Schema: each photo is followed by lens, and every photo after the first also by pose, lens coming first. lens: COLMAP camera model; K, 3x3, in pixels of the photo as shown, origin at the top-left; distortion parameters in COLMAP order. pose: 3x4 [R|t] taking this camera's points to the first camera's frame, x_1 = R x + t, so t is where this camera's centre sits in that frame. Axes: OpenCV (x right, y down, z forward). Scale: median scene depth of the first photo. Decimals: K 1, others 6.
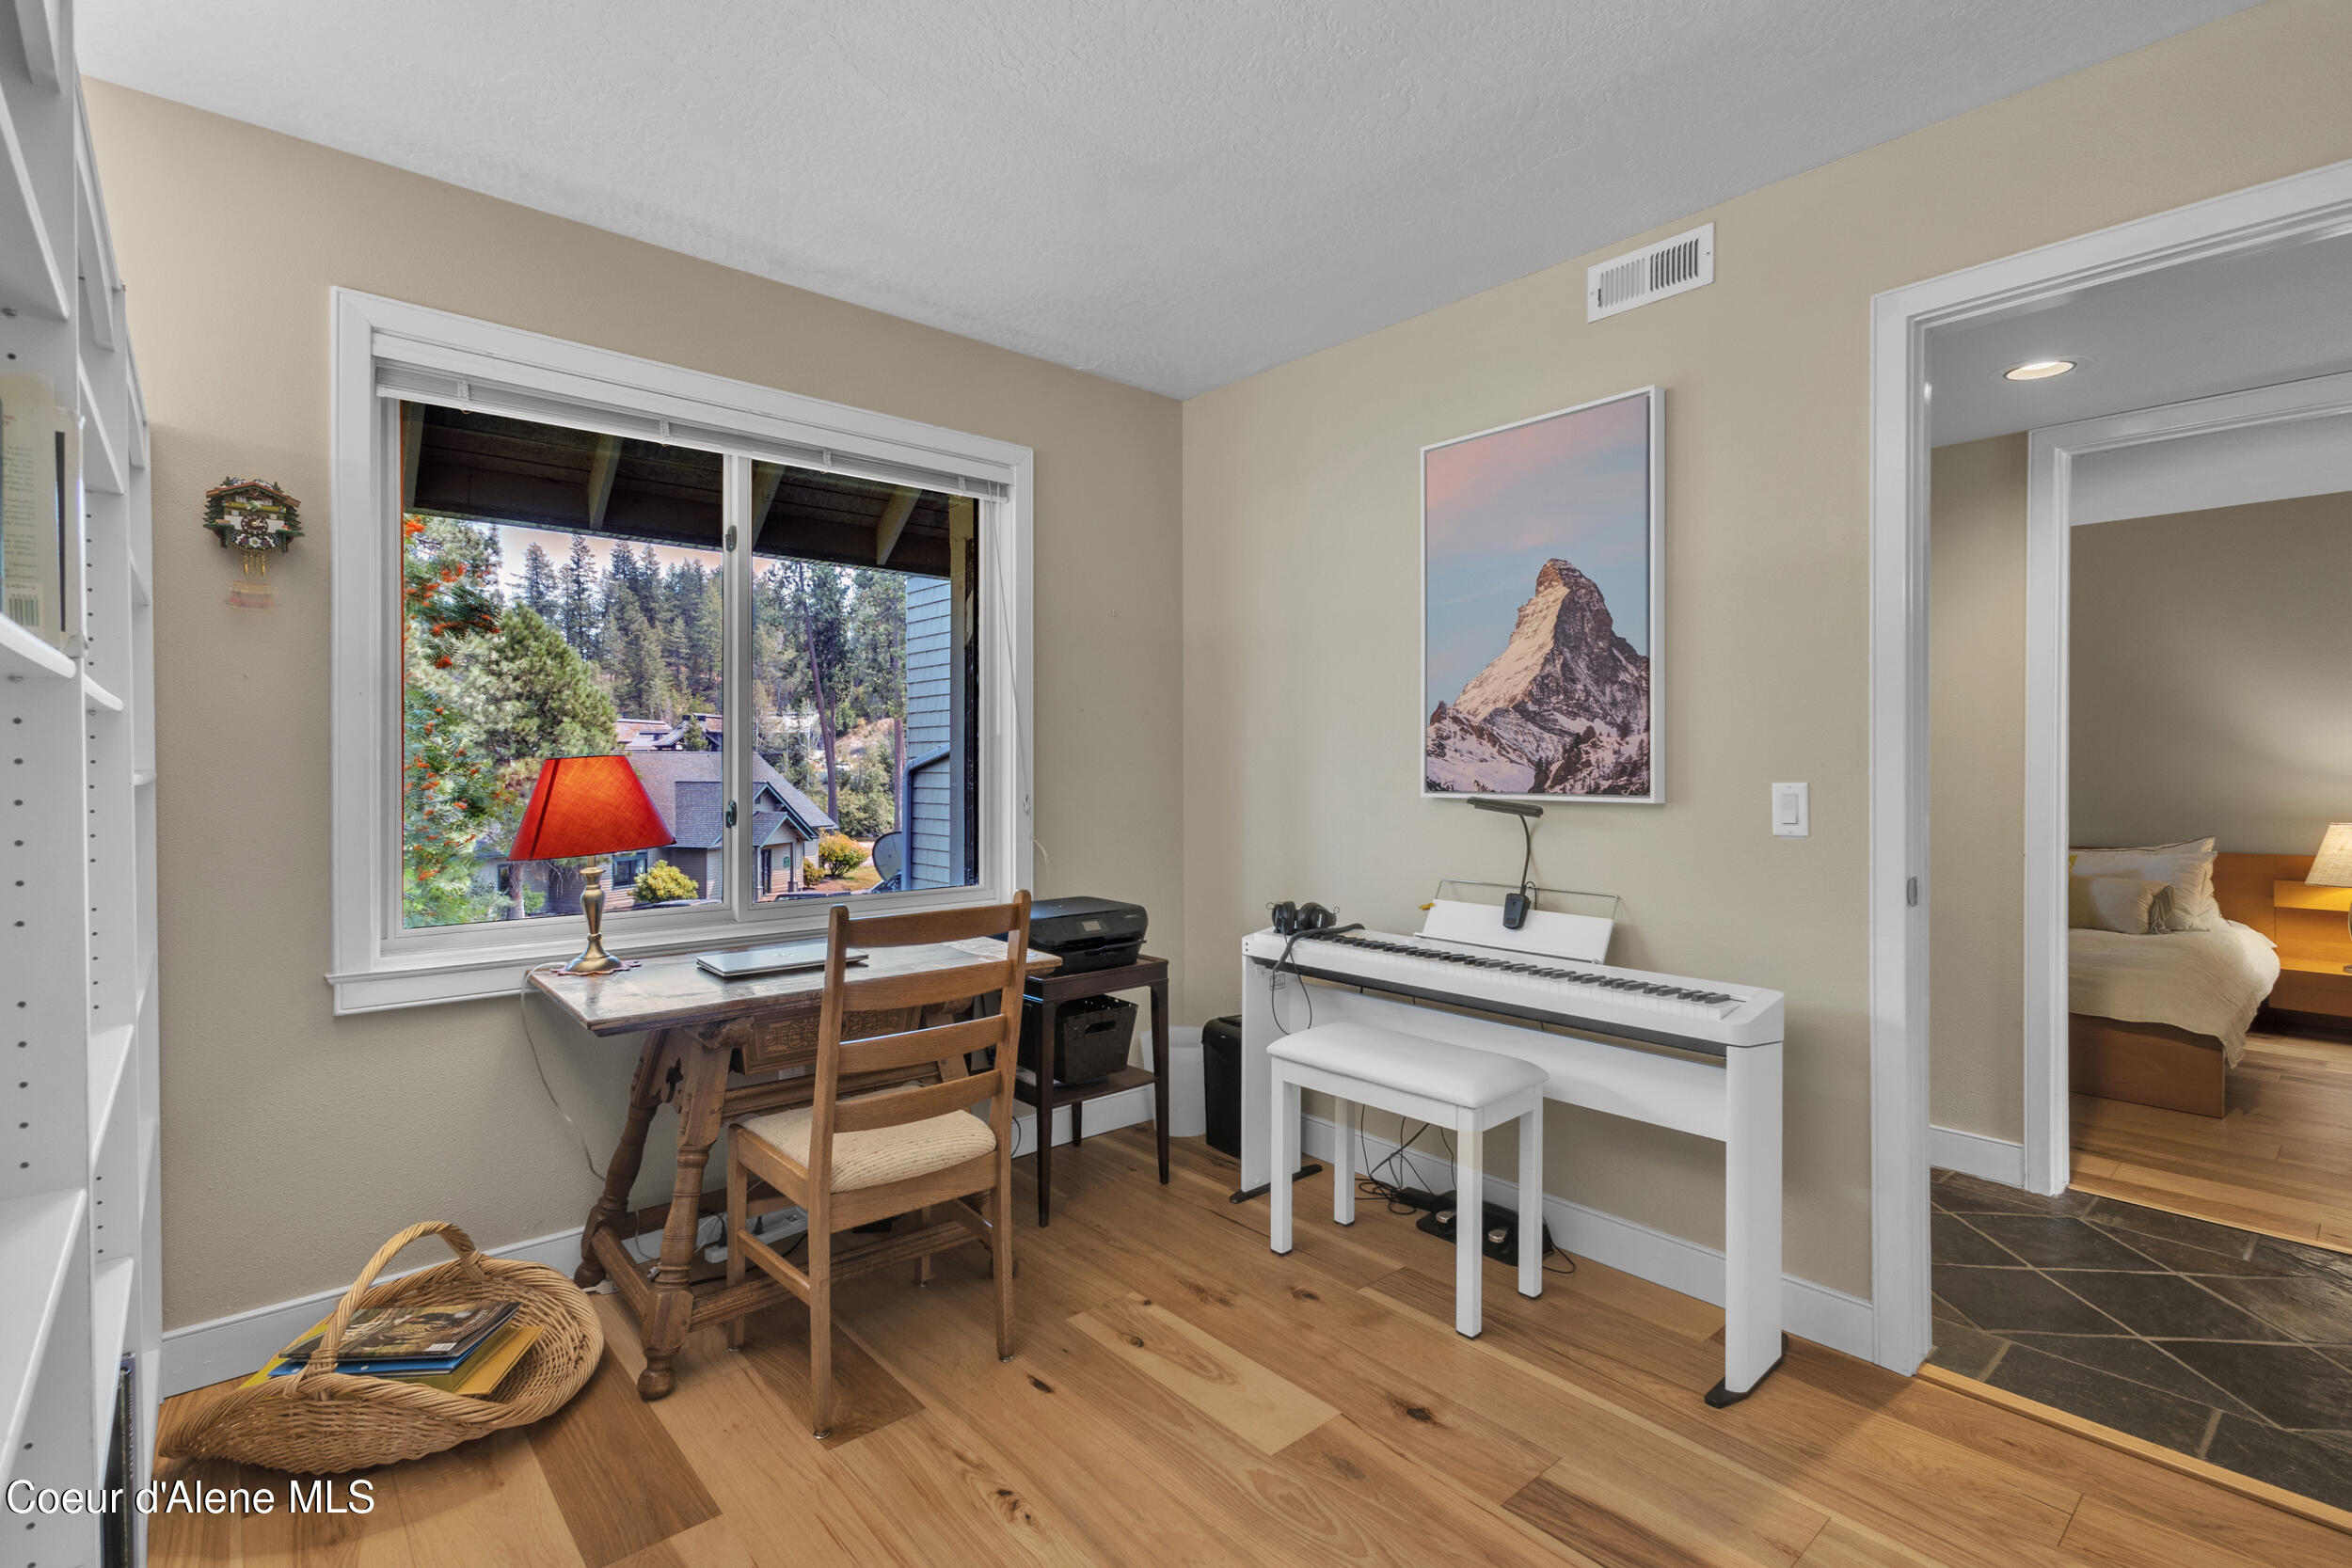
lens RADIAL K [[1082.0, 0, 1172.1], [0, 1082.0, 776.2], [0, 0, 1]] dist [0.018518, 0.000234]
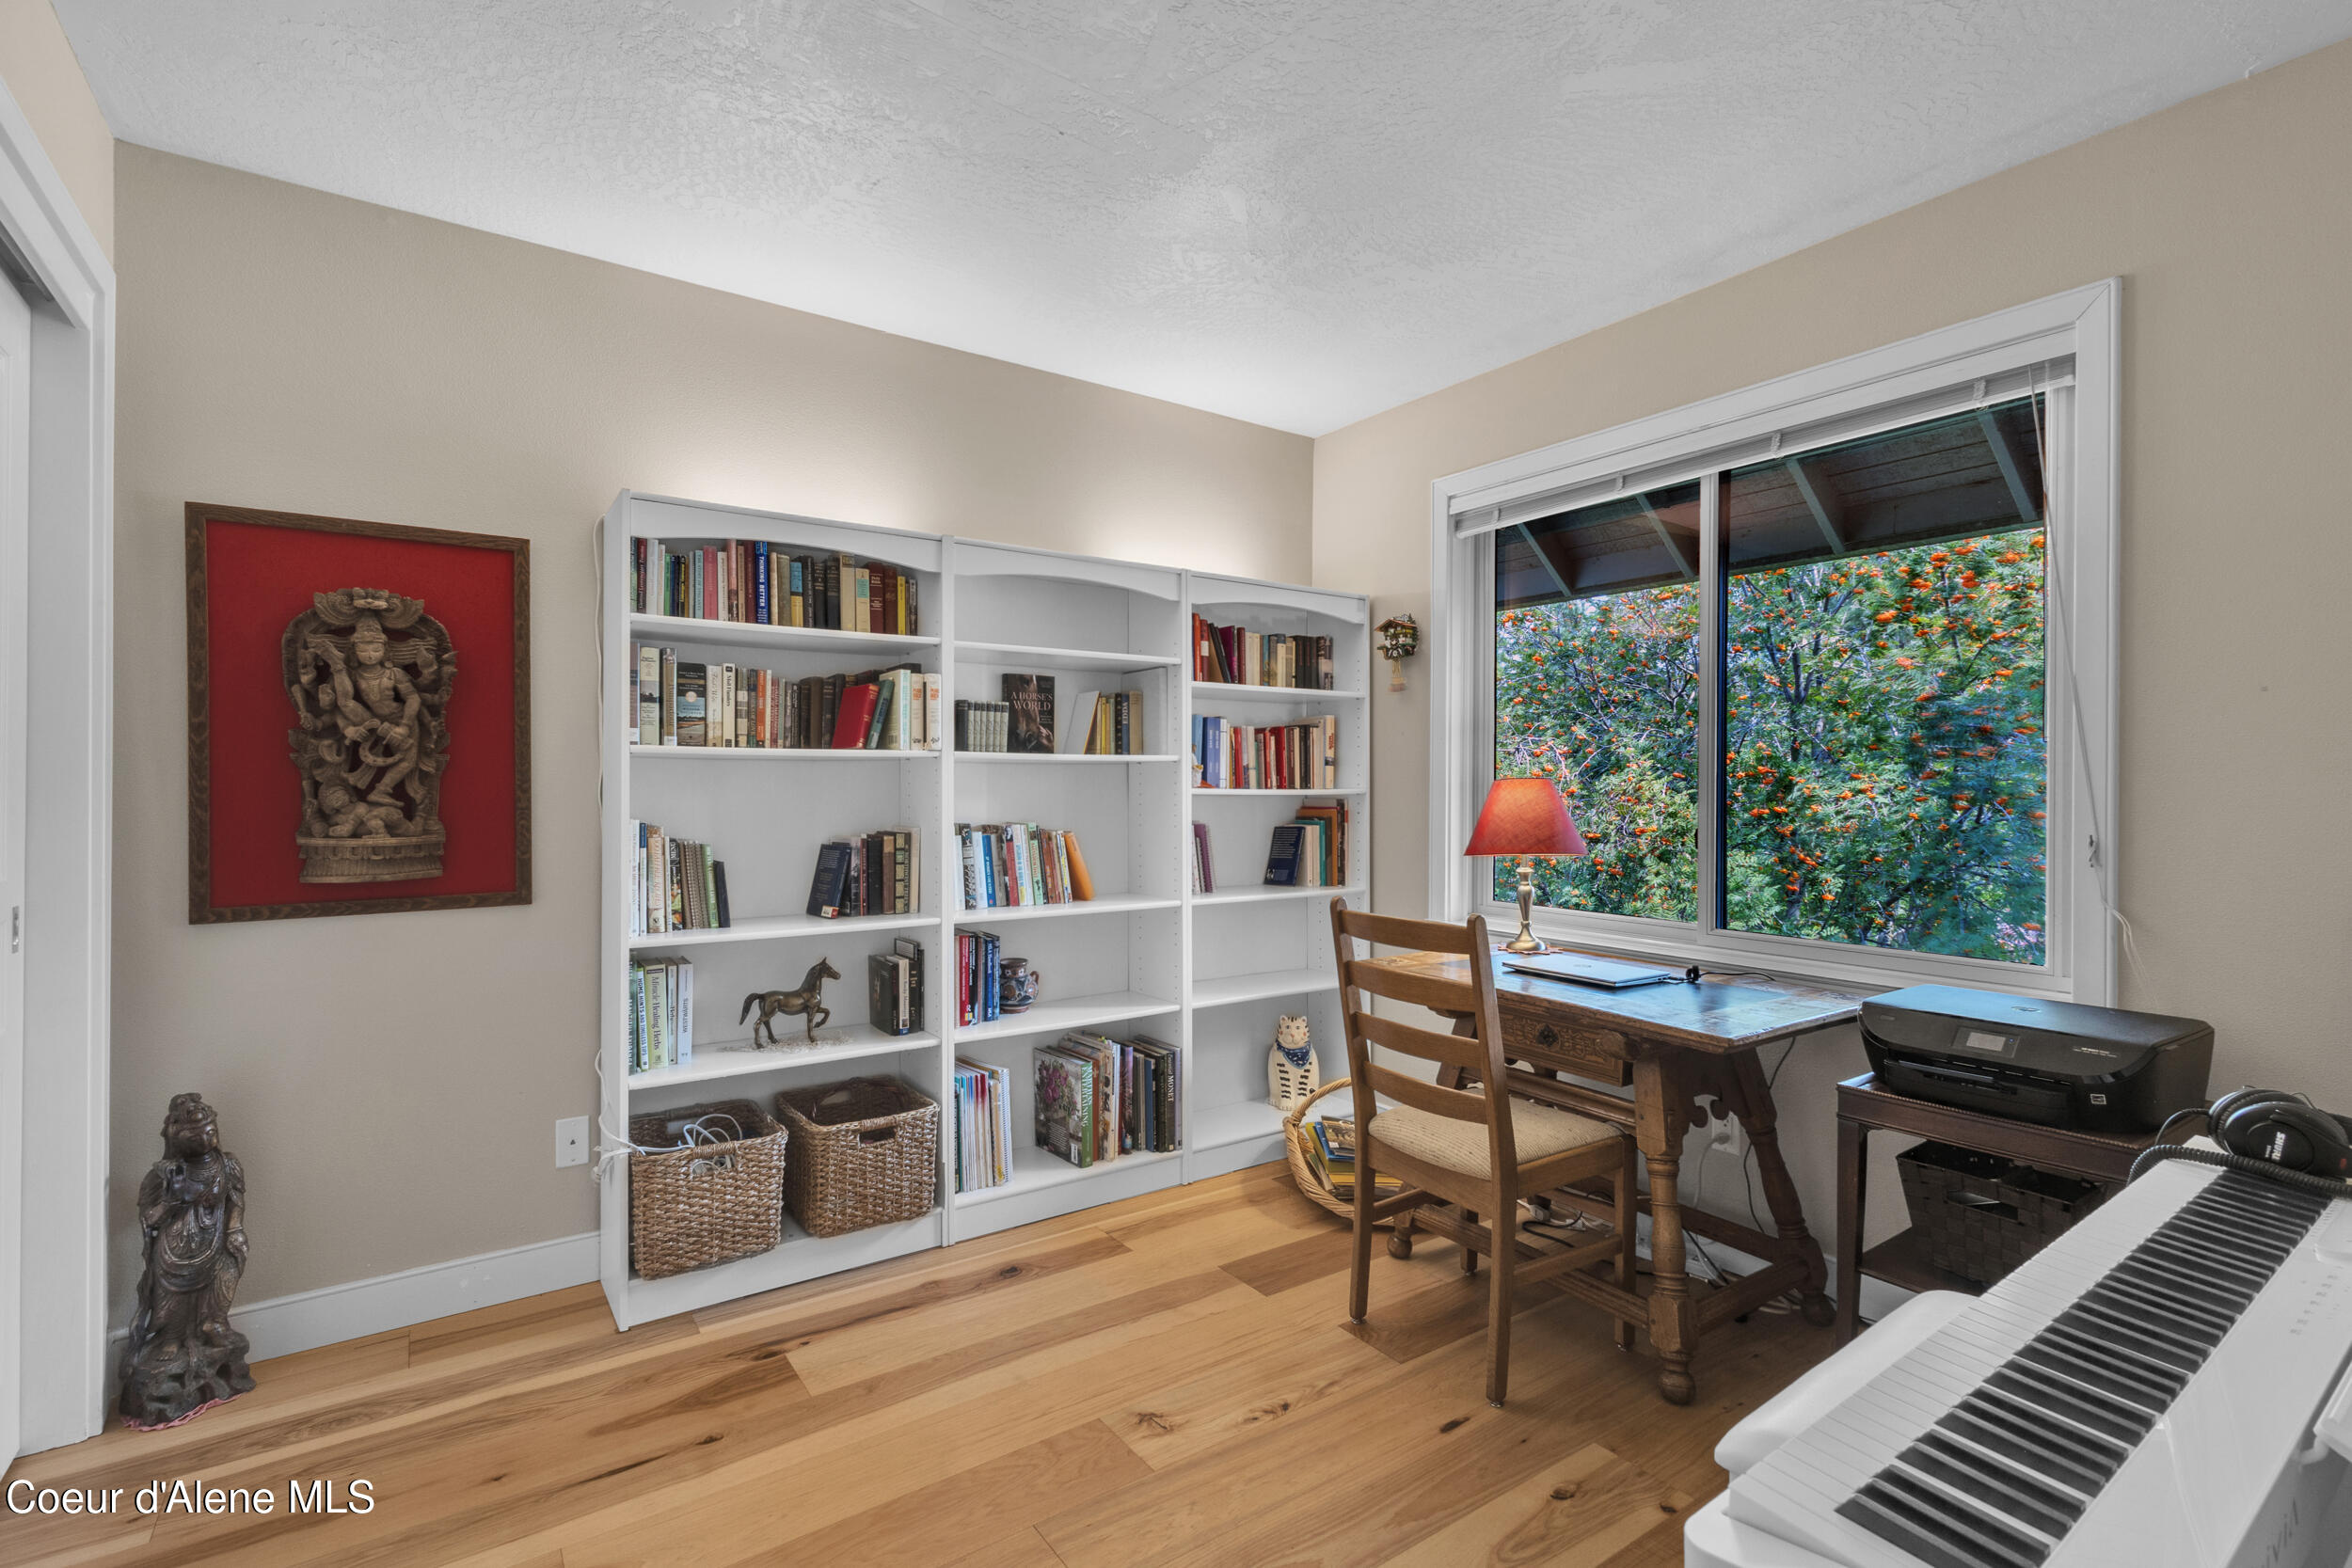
lens RADIAL K [[1082.0, 0, 1177.3], [0, 1082.0, 783.4], [0, 0, 1]] dist [0.018518, 0.000234]
pose [[-0.095768, 0.002445, -0.995401, 0.746994], [-0.009786, 0.999946, 0.003398, -0.013264], [0.995356, 0.010067, -0.095739, 0.721082]]
